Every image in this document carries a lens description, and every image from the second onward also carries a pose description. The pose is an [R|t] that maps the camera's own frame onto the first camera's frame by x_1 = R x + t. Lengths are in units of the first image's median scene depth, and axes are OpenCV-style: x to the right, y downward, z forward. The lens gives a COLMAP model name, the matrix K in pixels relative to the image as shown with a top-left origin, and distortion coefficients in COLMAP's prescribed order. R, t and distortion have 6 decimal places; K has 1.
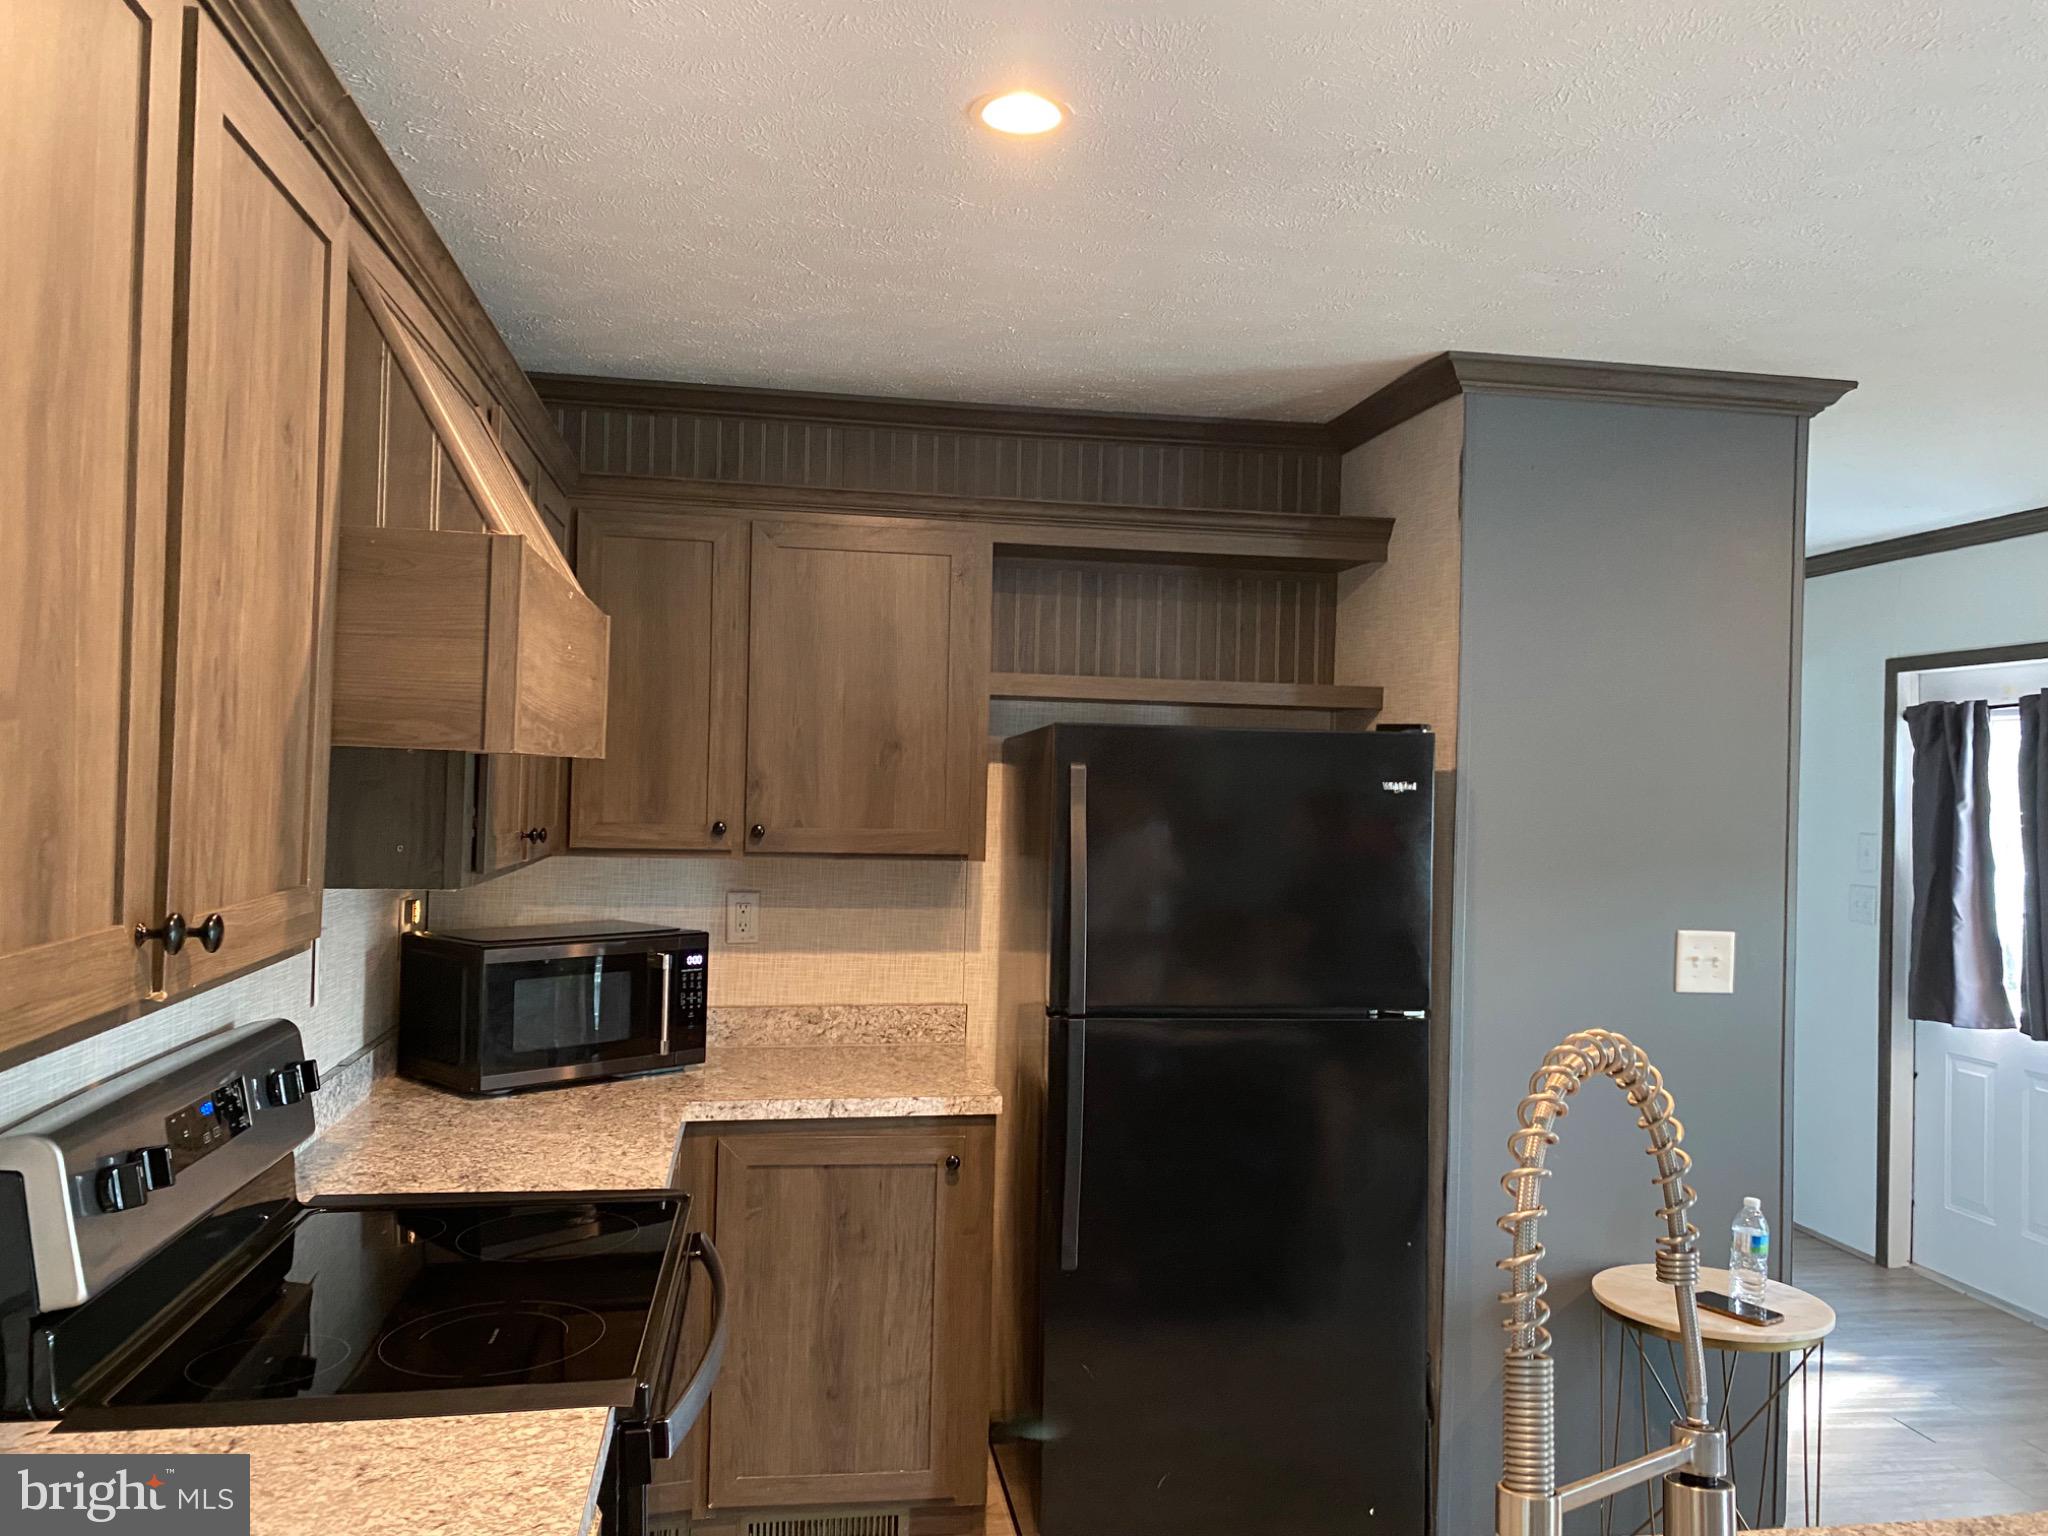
lens RADIAL K [[1556.1, 0, 1026.9], [0, 1556.1, 772.2], [0, 0, 1]] dist [0.025997, -0.038368]
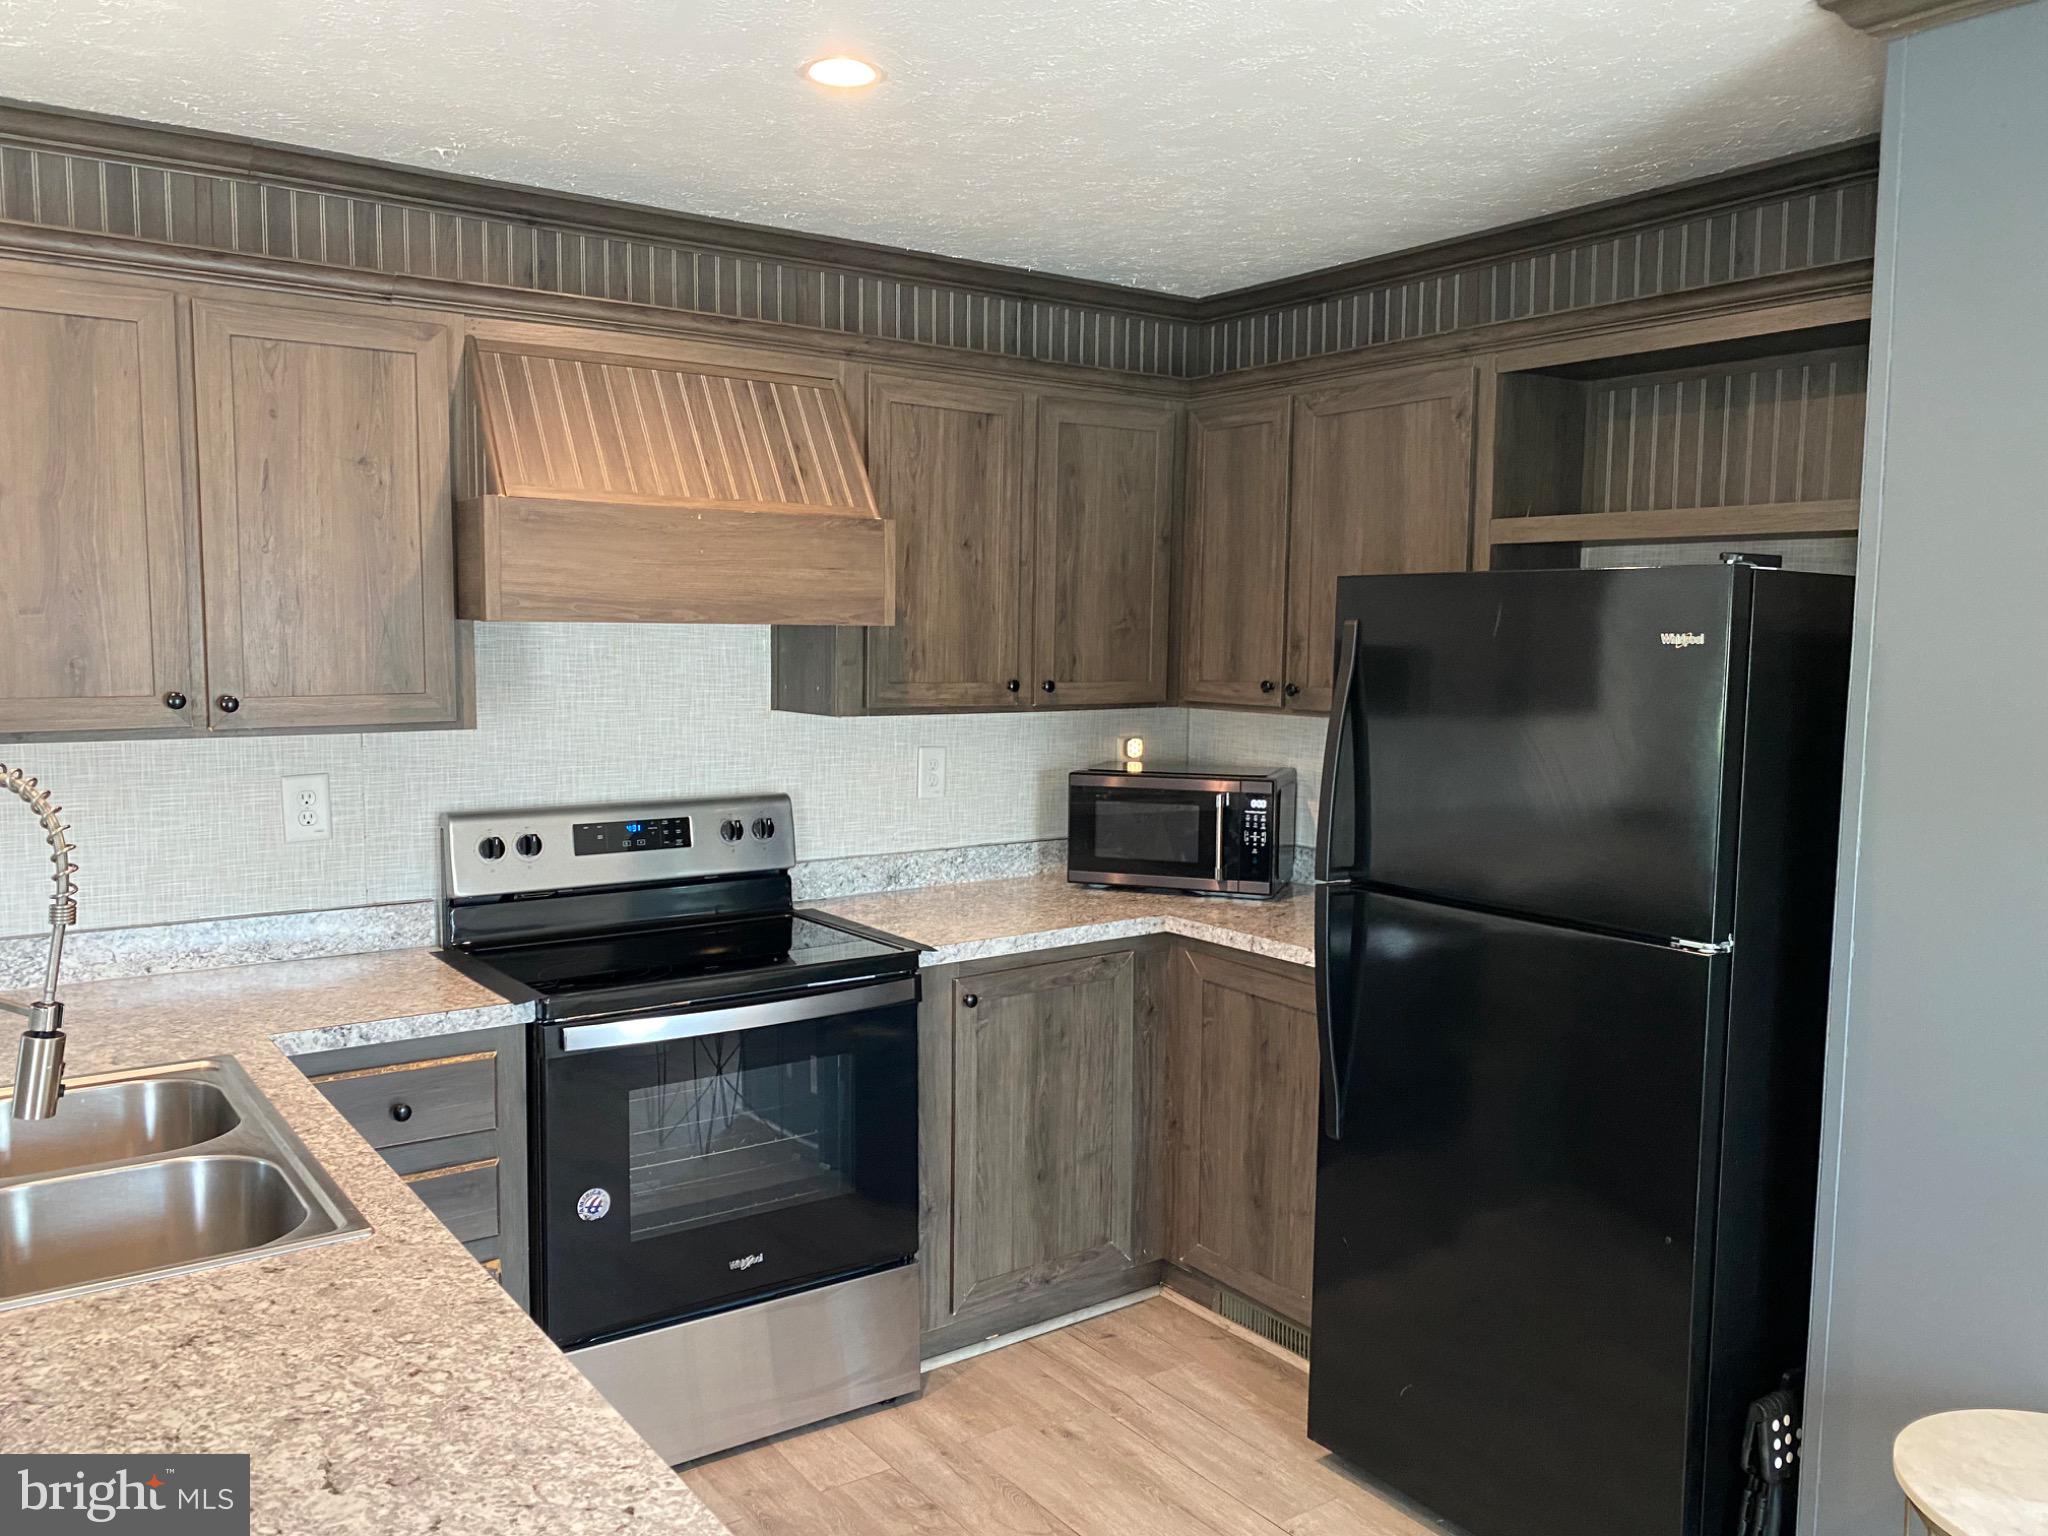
lens RADIAL K [[1556.1, 0, 1011.5], [0, 1556.1, 781.3], [0, 0, 1]] dist [0.025997, -0.038368]
pose [[0.444463, 0.067667, -0.893238, 0.684657], [0.013980, 0.996498, 0.082445, 0.009601], [0.895688, -0.049132, 0.441961, 0.336885]]
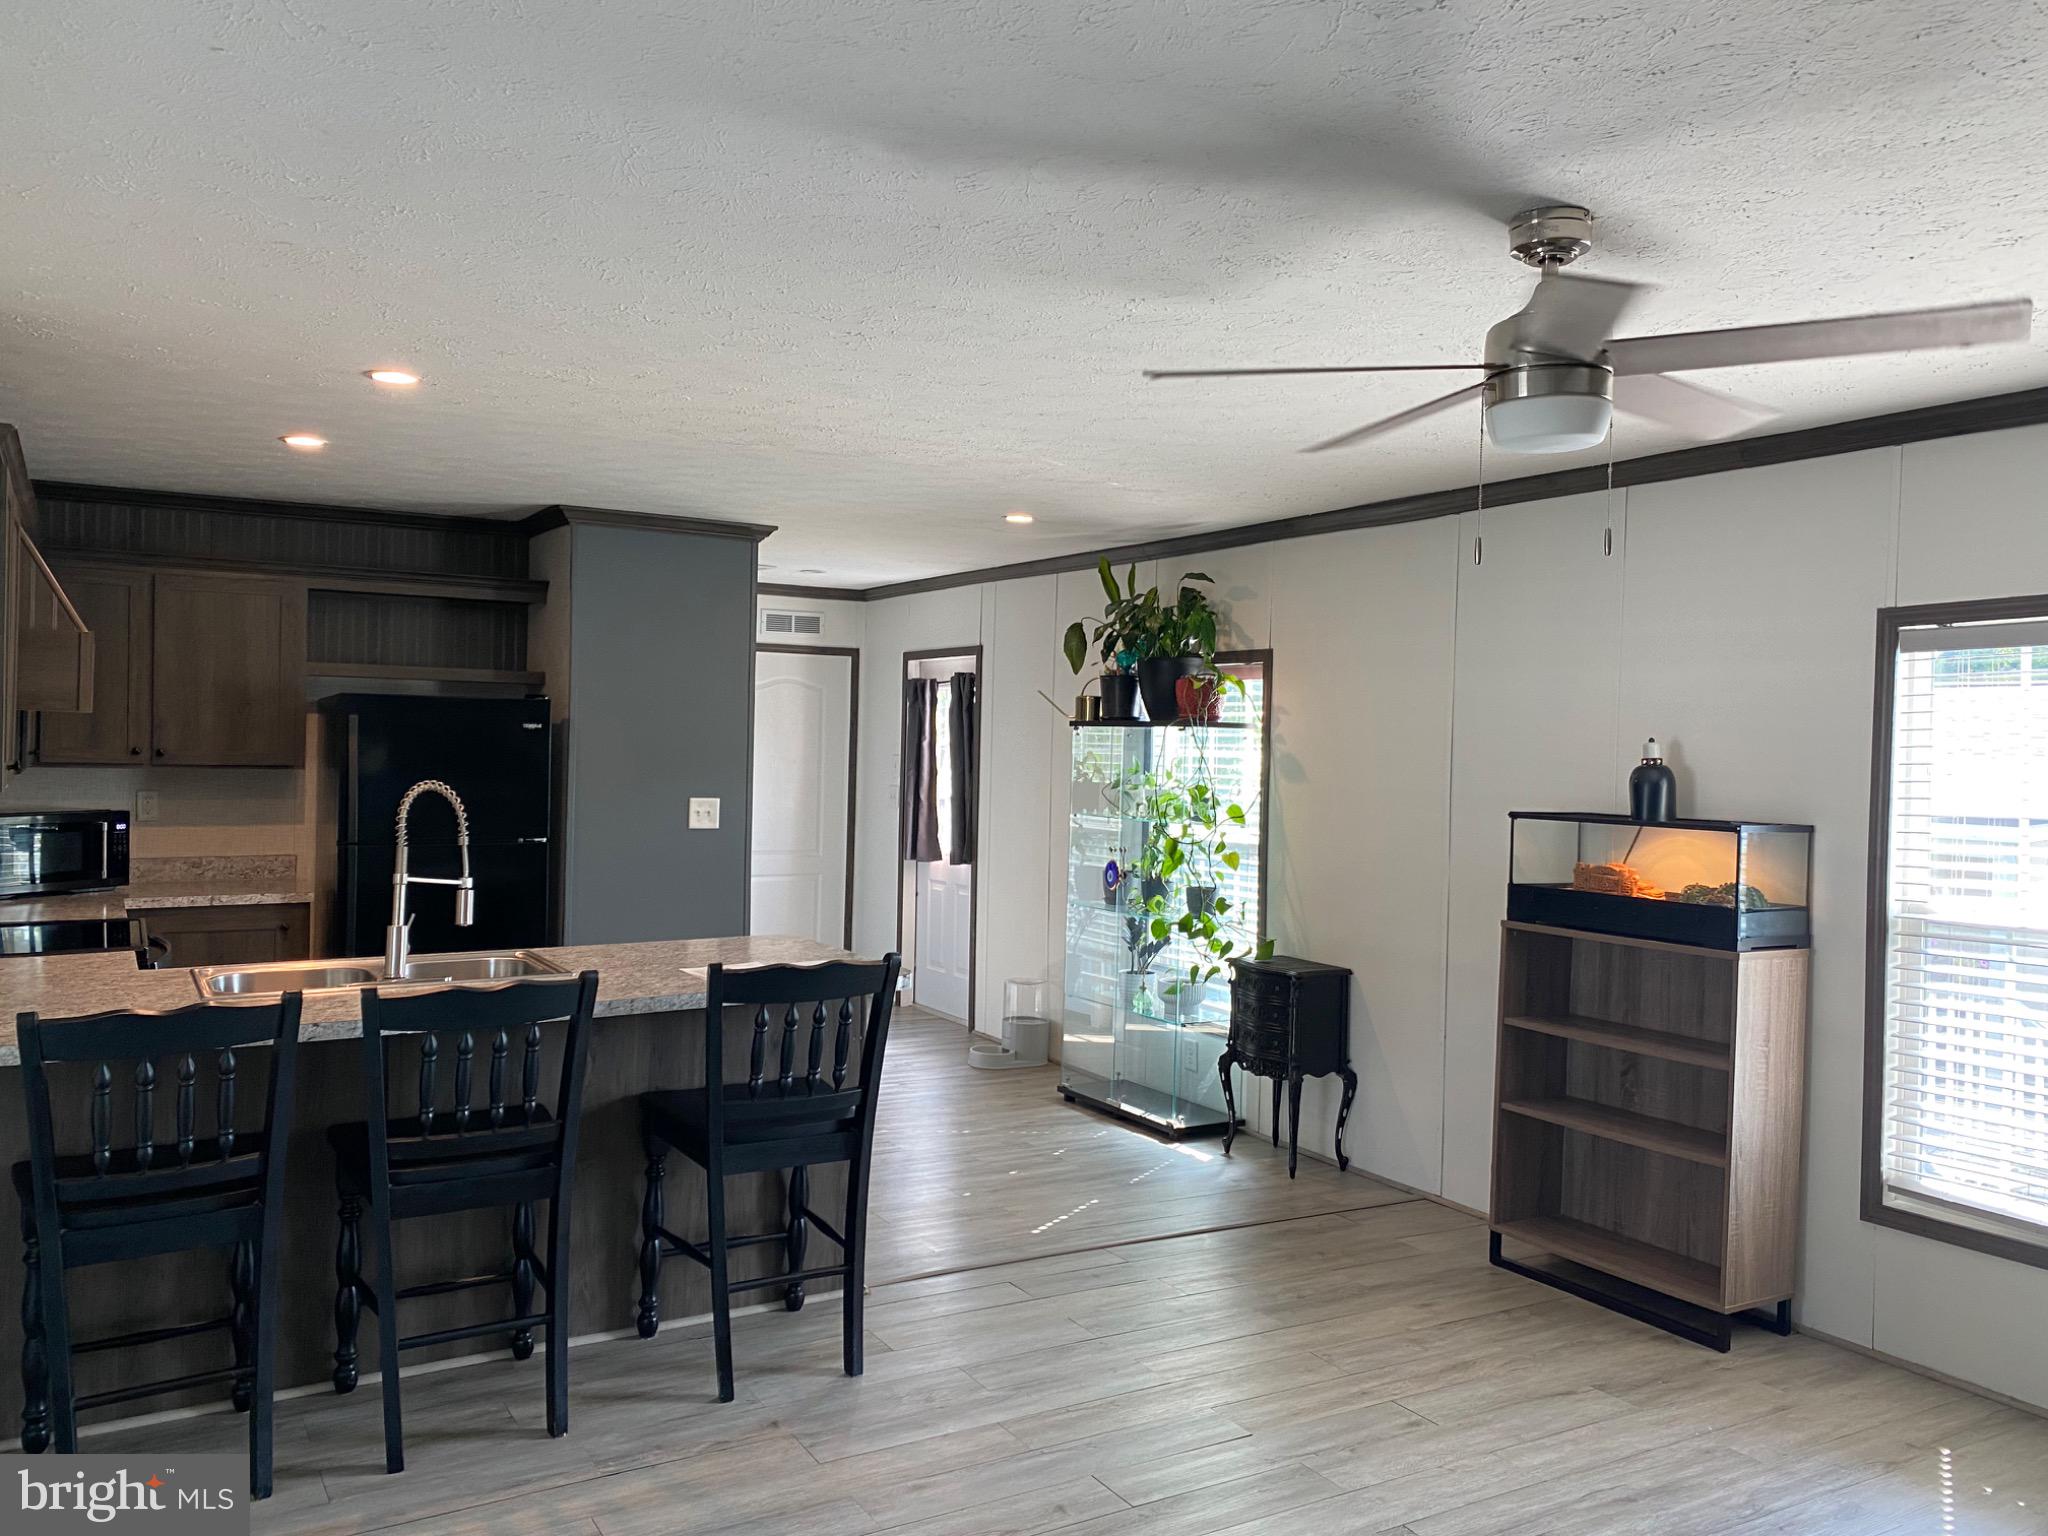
lens RADIAL K [[1556.1, 0, 1040.0], [0, 1556.1, 750.5], [0, 0, 1]] dist [0.025997, -0.038368]
pose [[0.927000, -0.008070, 0.374976, 0.082663], [0.000368, 0.999788, 0.020609, -0.000438], [-0.375062, -0.018966, 0.926806, -0.976306]]
